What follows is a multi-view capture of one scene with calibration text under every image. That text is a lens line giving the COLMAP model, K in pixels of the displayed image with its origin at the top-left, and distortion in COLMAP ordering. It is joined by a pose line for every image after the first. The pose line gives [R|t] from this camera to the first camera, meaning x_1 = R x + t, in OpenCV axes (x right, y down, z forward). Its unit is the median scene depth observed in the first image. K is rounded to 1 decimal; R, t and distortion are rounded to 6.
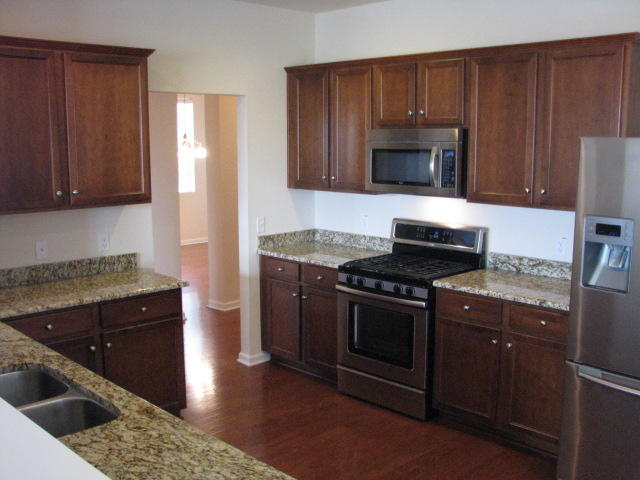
lens RADIAL K [[685.8, 0, 322.9], [0, 685.8, 241.9], [0, 0, 1]] dist [-0.108500, 0.000000]
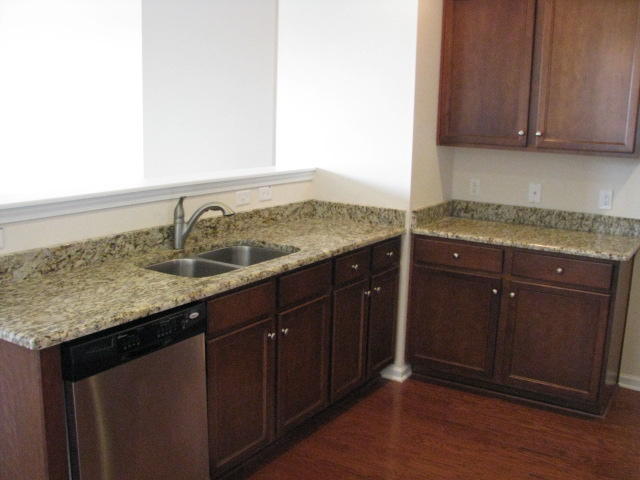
lens RADIAL K [[685.8, 0, 320.9], [0, 685.8, 241.0], [0, 0, 1]] dist [-0.108500, 0.000000]
pose [[0.247779, 0.195952, -0.948793, 0.466342], [-0.172539, 0.972601, 0.155810, -0.020786], [0.953329, 0.125098, 0.274800, 0.432808]]
